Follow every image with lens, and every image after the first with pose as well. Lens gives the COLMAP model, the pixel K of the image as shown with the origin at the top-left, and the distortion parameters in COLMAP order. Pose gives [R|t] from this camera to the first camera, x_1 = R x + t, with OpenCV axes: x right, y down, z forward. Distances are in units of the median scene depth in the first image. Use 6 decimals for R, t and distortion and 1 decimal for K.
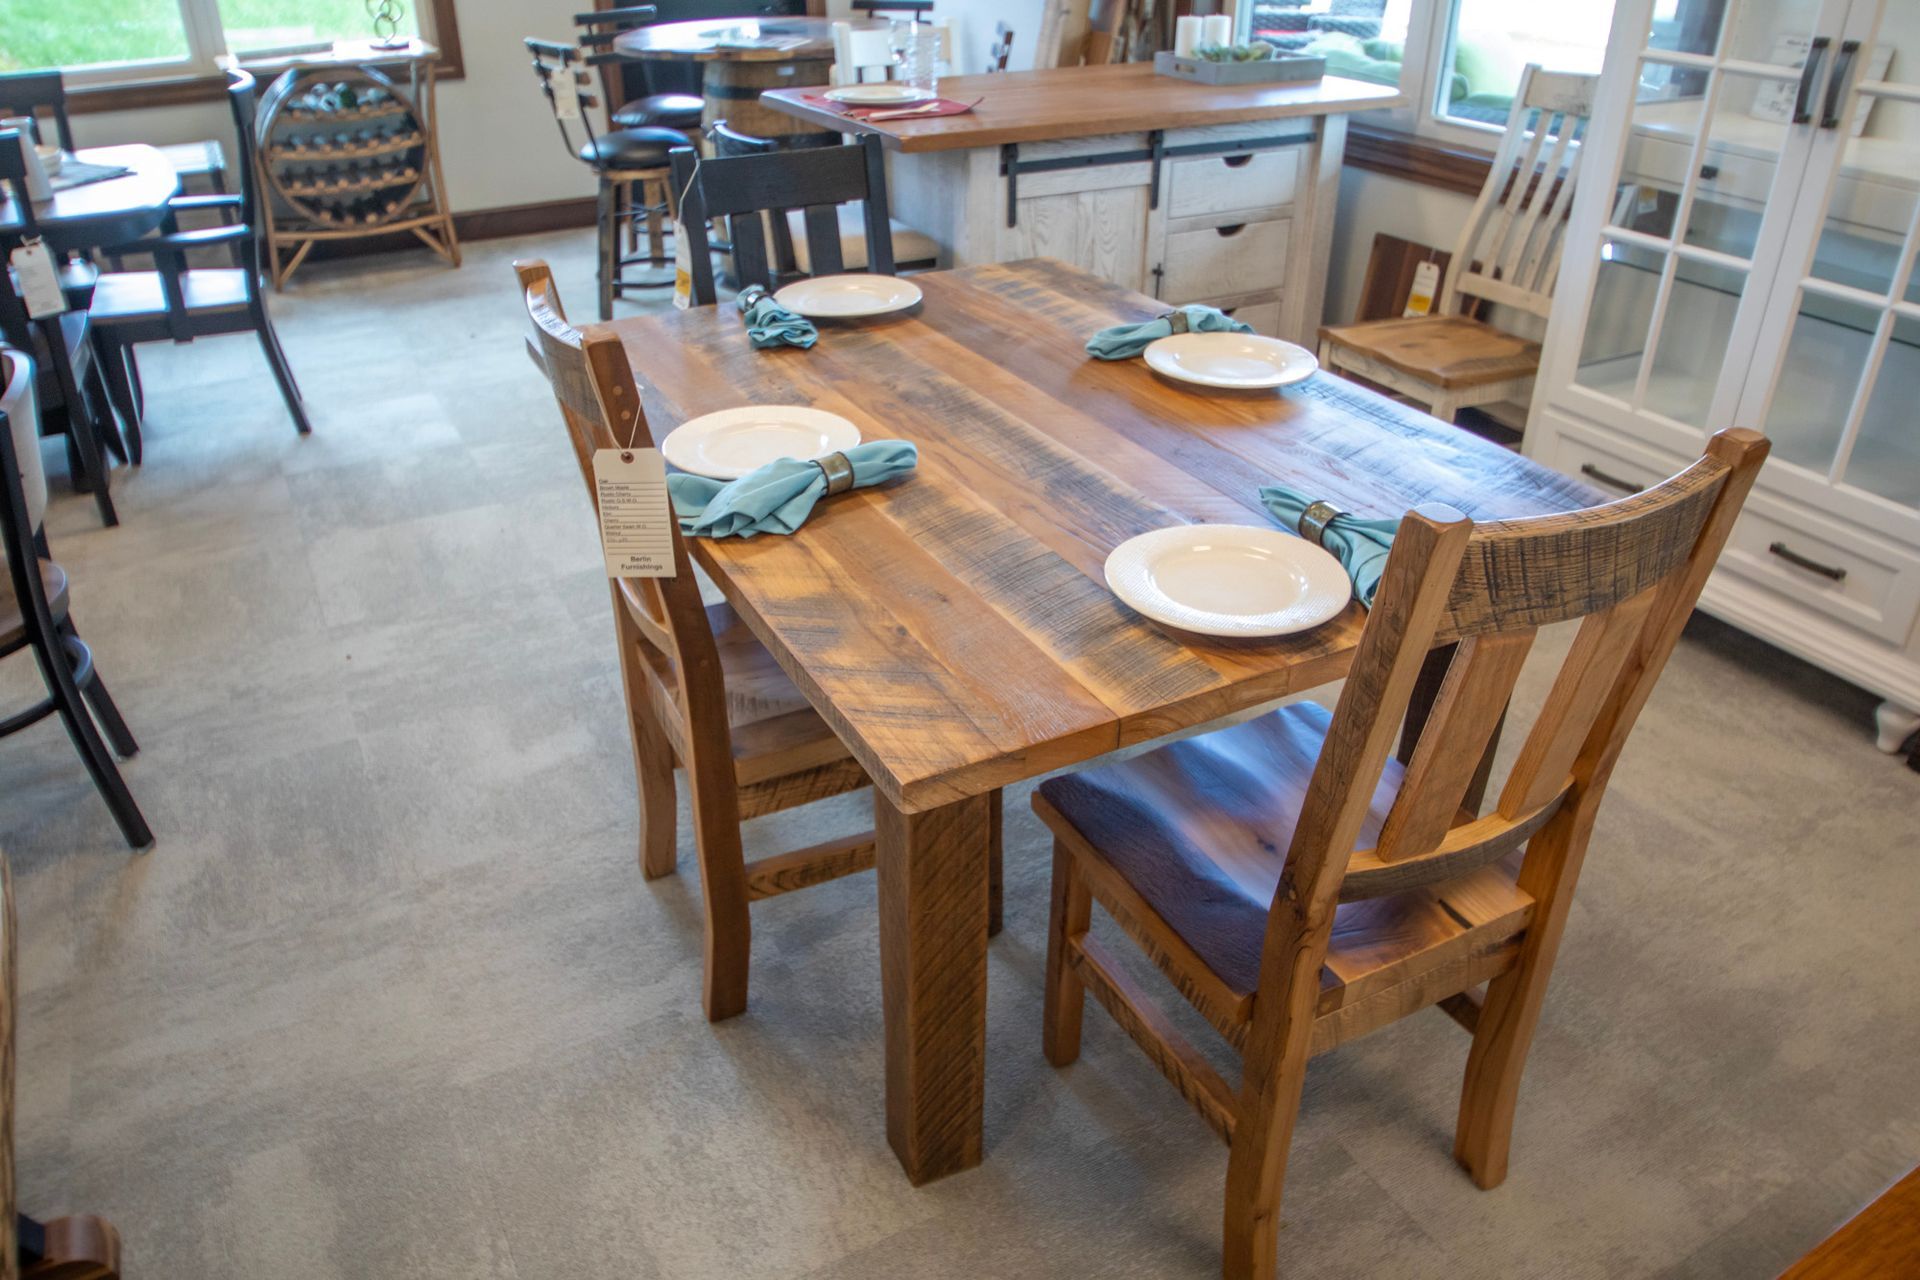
lens RADIAL K [[1354.2, 0, 930.5], [0, 1354.2, 658.3], [0, 0, 1]] dist [-0.054670, 0.004512]
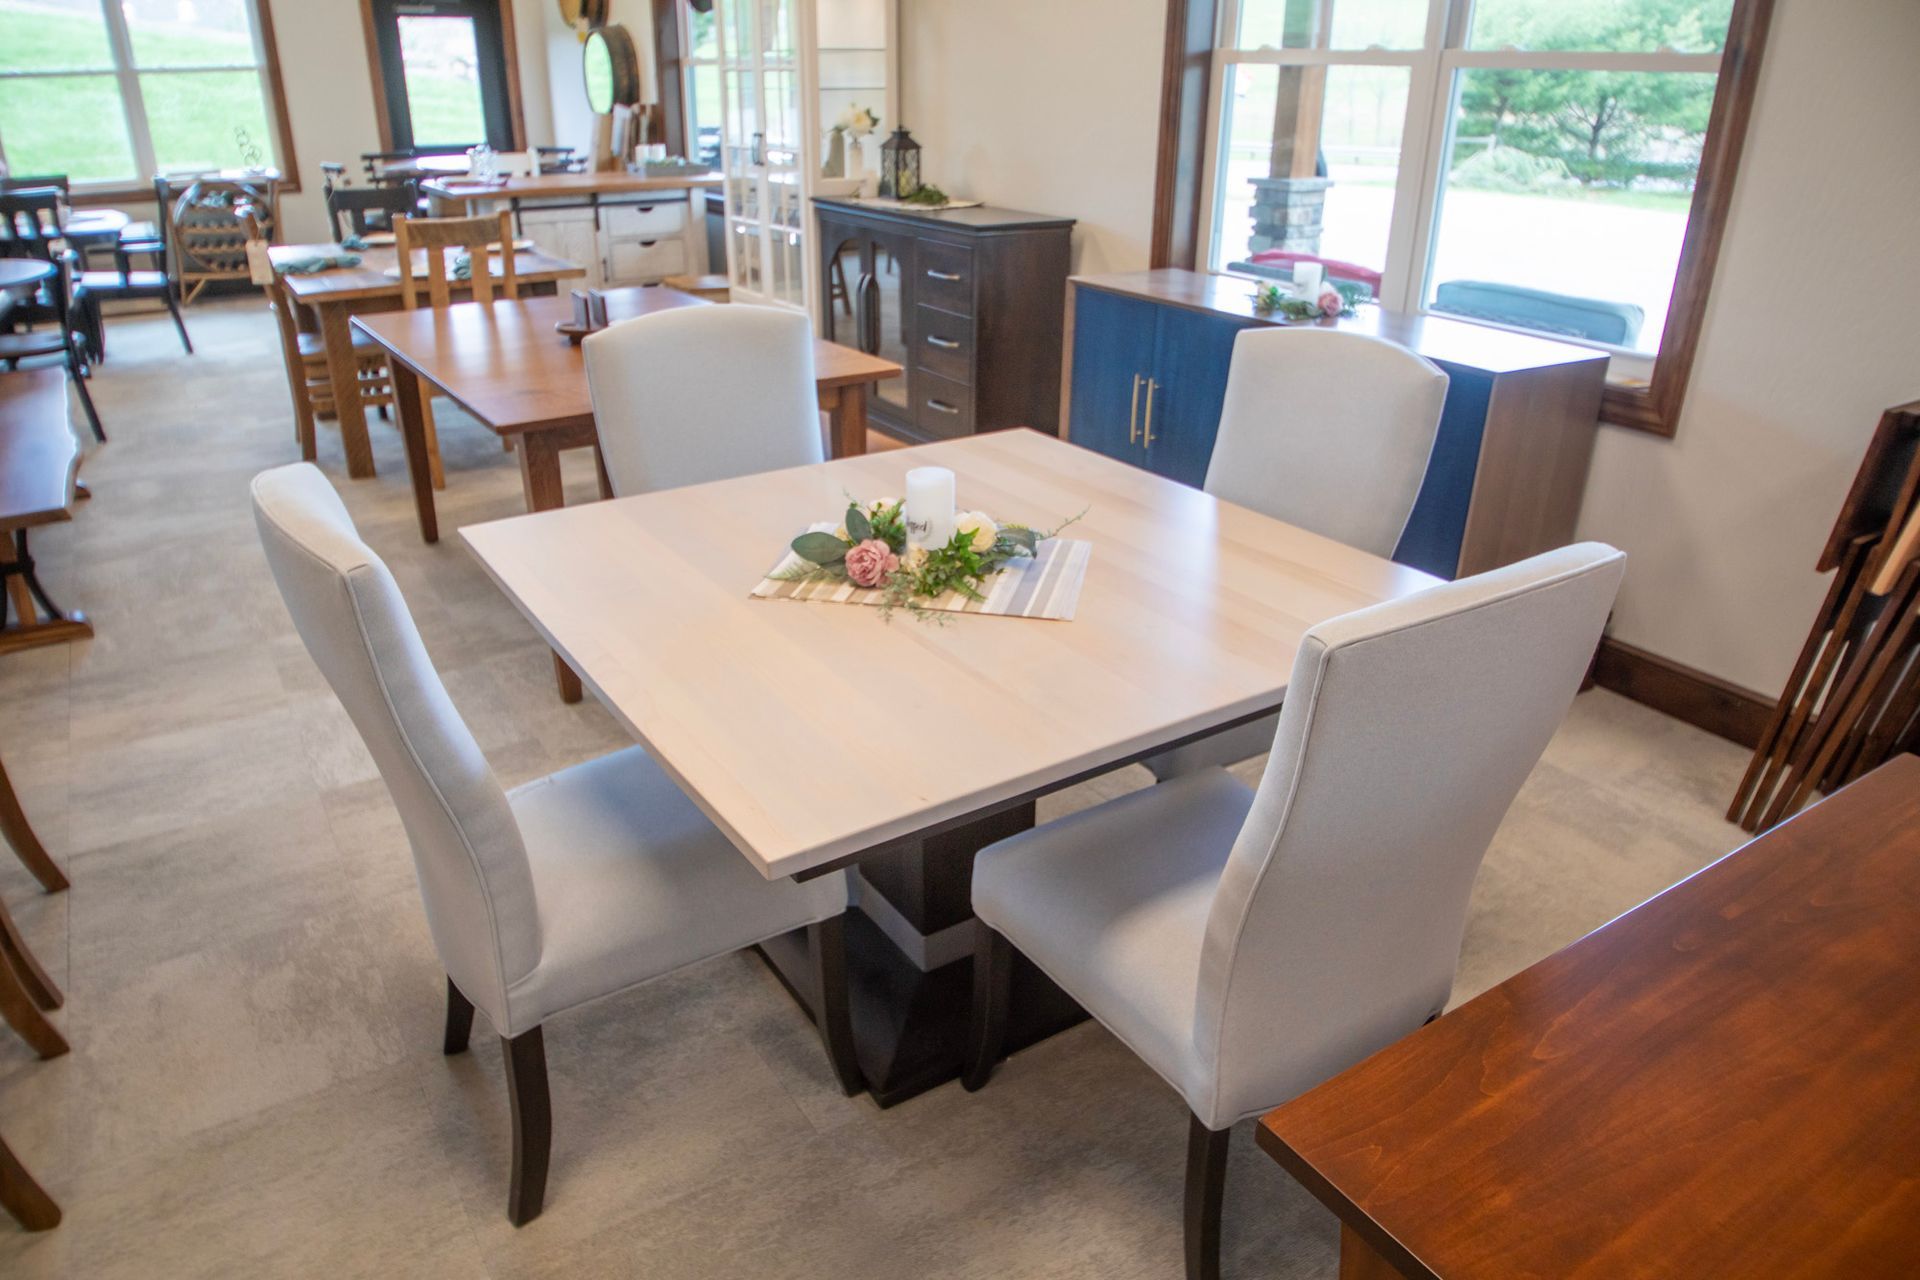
lens RADIAL K [[1285.9, 0, 943.6], [0, 1285.9, 667.3], [0, 0, 1]] dist [-0.056546, 0.002038]
pose [[0.997268, -0.021071, 0.070795, 0.510522], [0.027622, 0.995296, -0.092864, 0.509580], [-0.068505, 0.094566, 0.993159, -0.888862]]
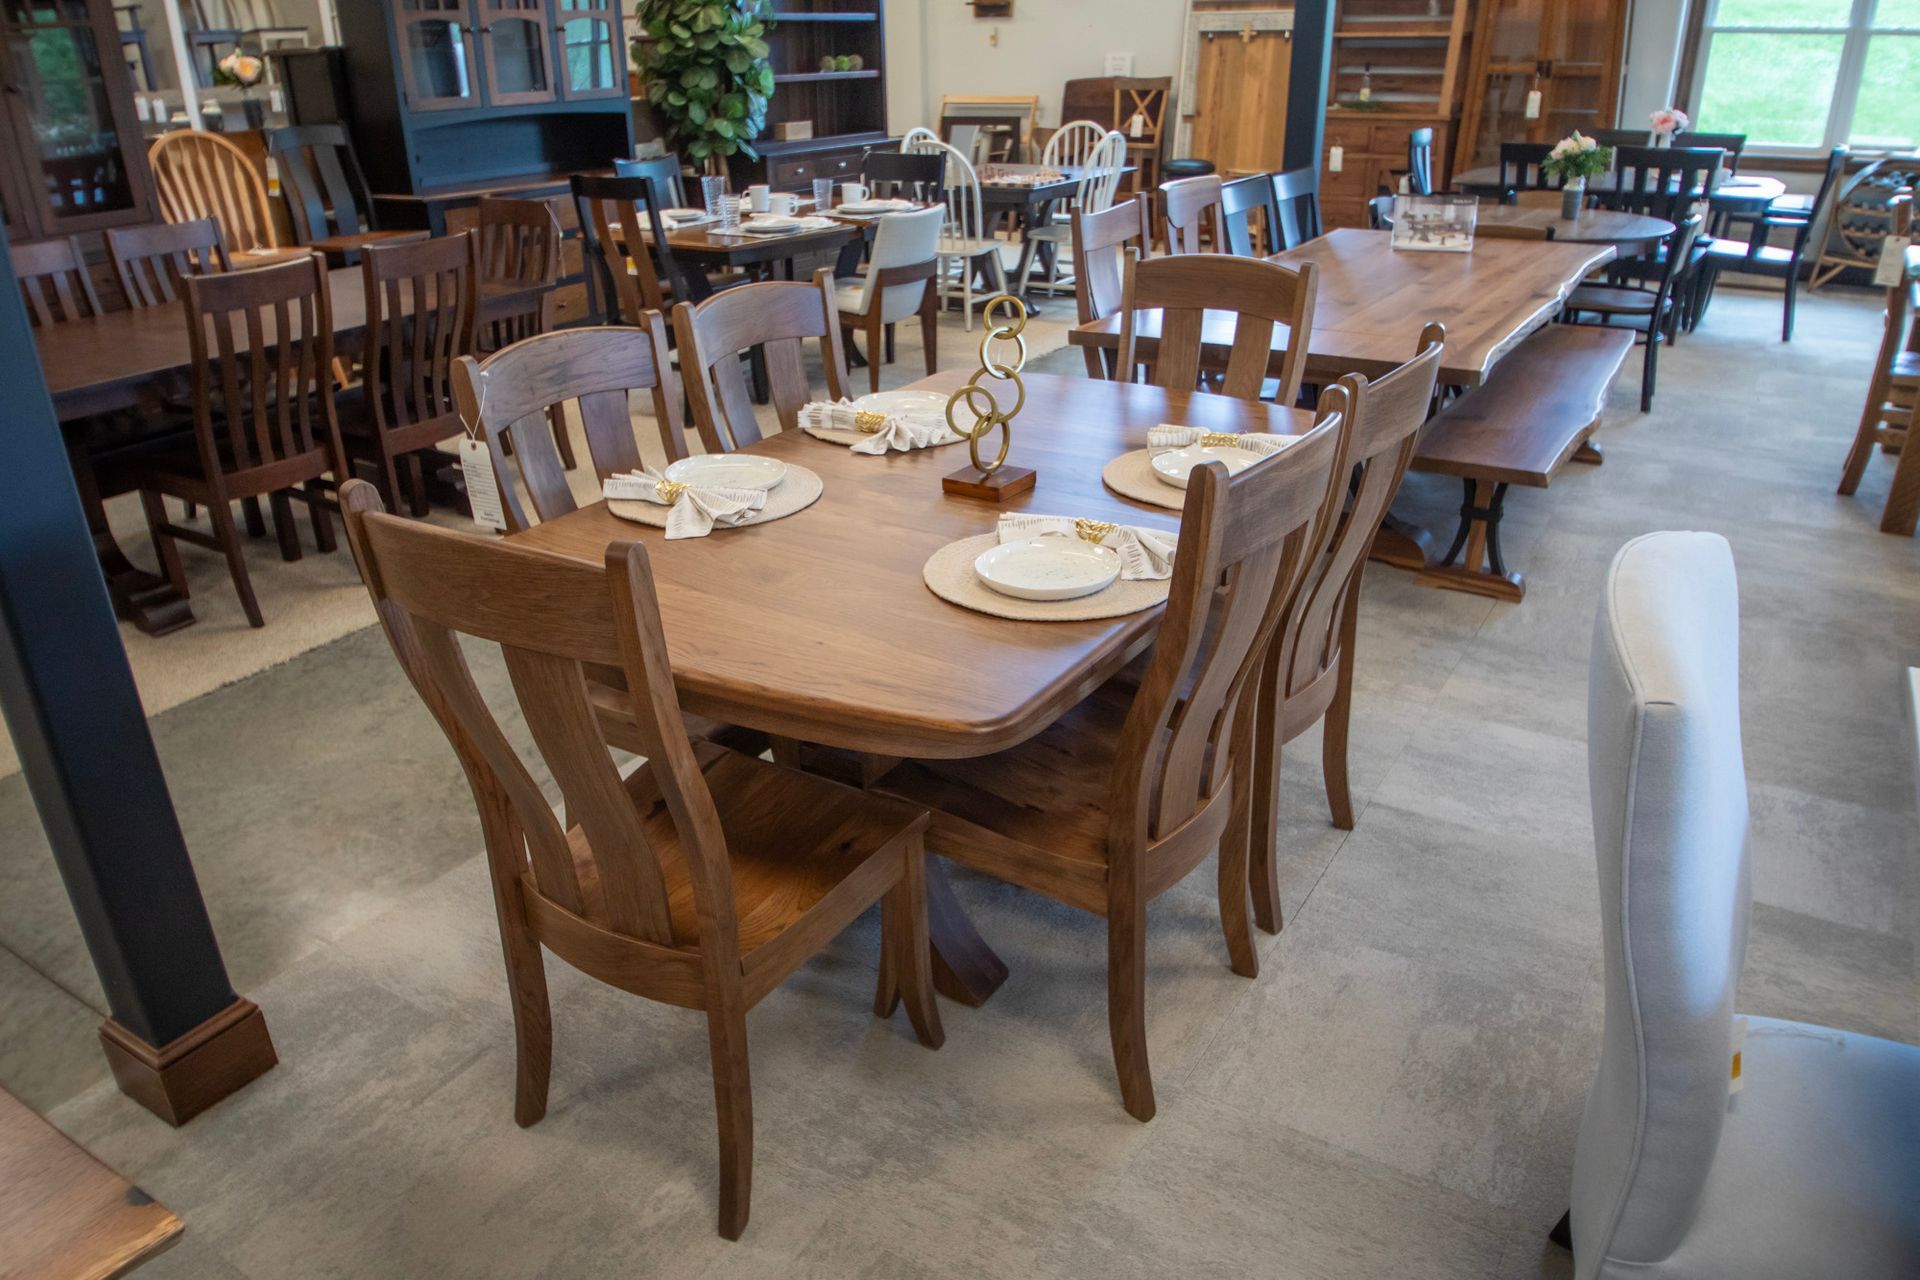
lens RADIAL K [[1330.9, 0, 943.5], [0, 1330.9, 662.8], [0, 0, 1]] dist [-0.052702, -0.000471]
pose [[0.496403, 0.367633, -0.786404, 0.513170], [-0.426958, 0.892151, 0.147559, 0.457253], [0.755838, 0.262513, 0.599830, -0.805350]]
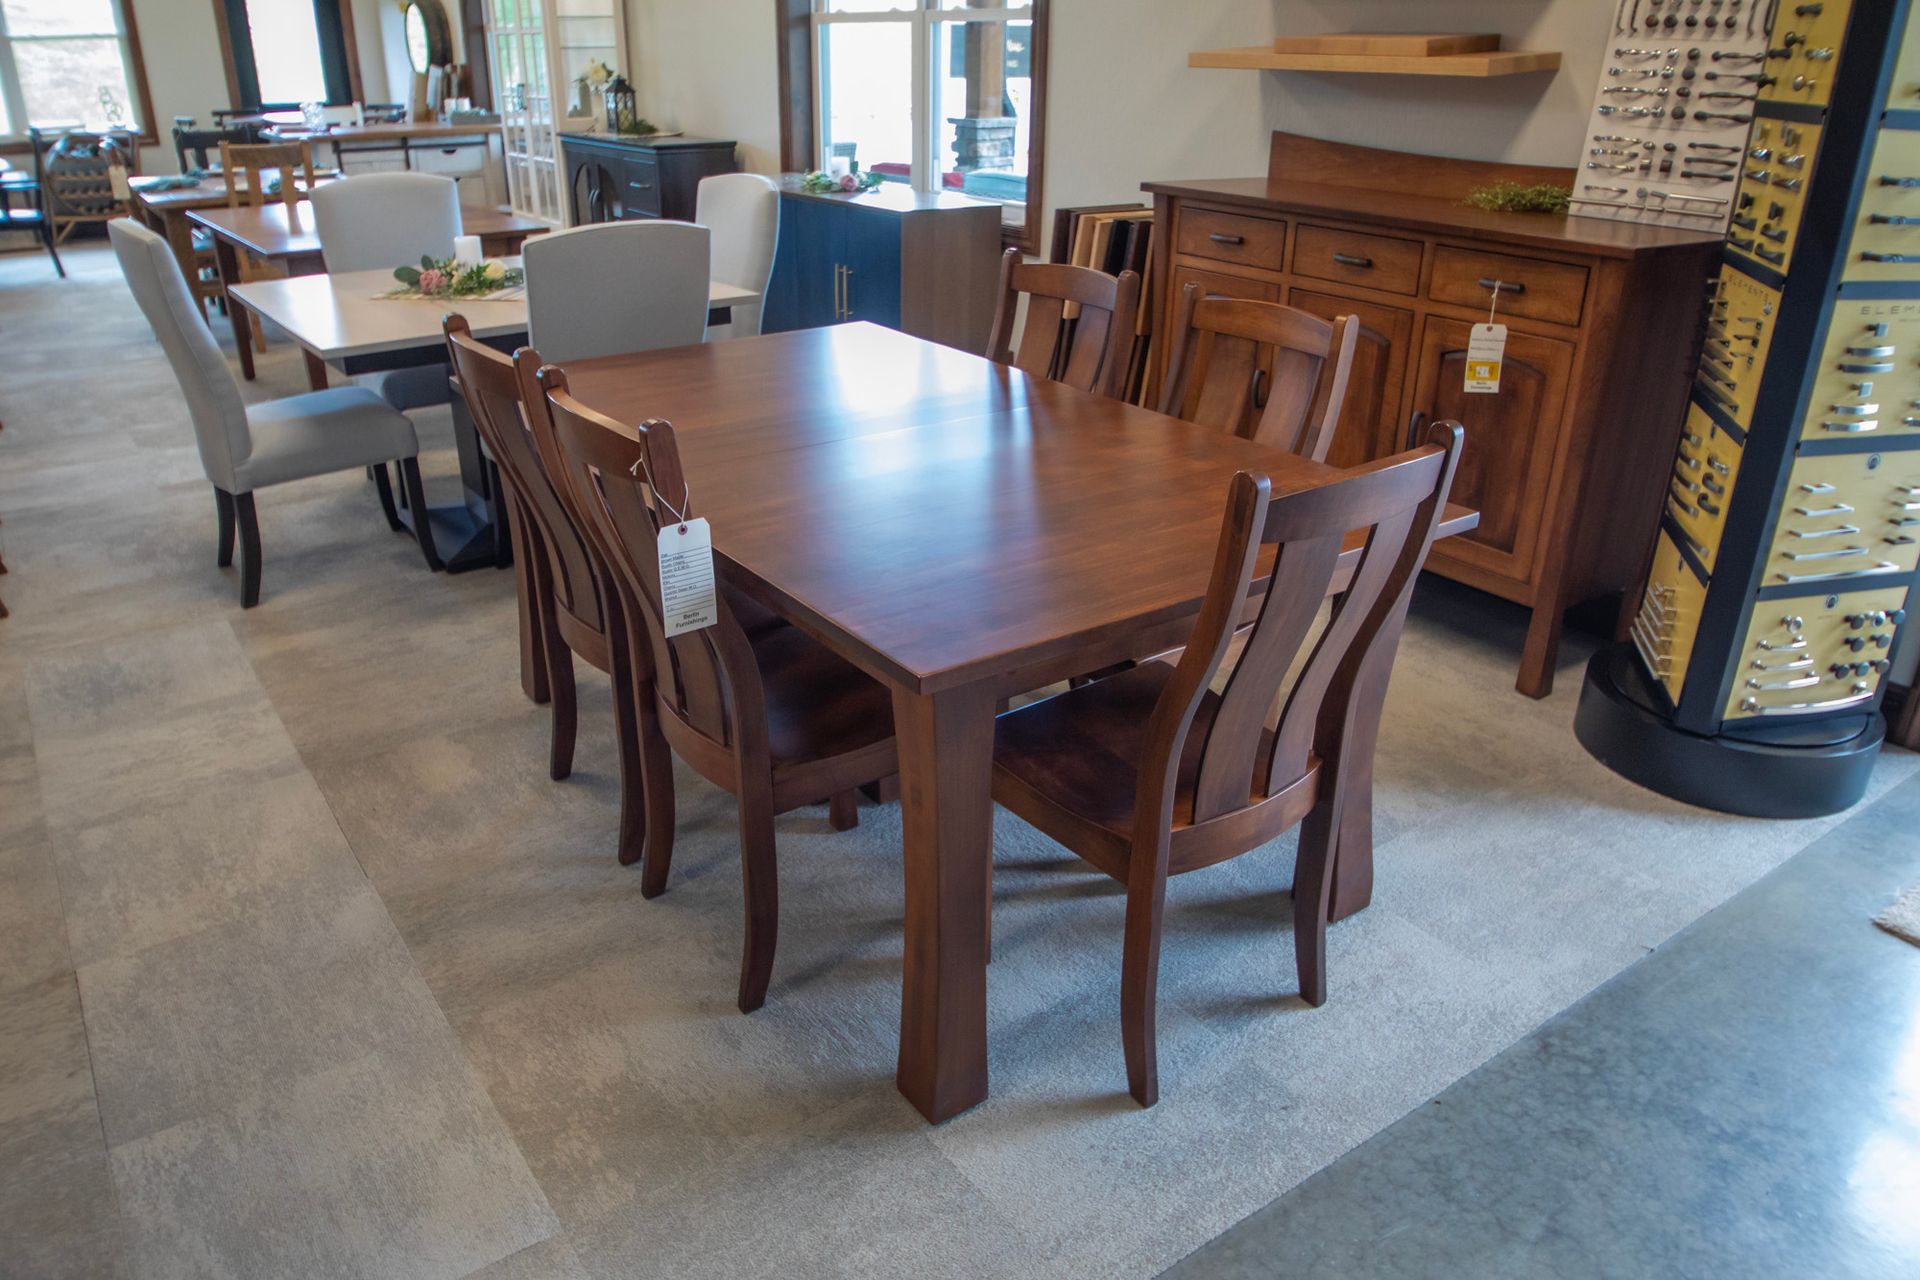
lens RADIAL K [[1354.2, 0, 930.5], [0, 1354.2, 658.3], [0, 0, 1]] dist [-0.054670, 0.004512]
pose [[0.992607, -0.043123, 0.113450, 0.756433], [0.054135, 0.993923, -0.095843, 0.811975], [-0.108628, 0.101276, 0.988910, -1.389011]]
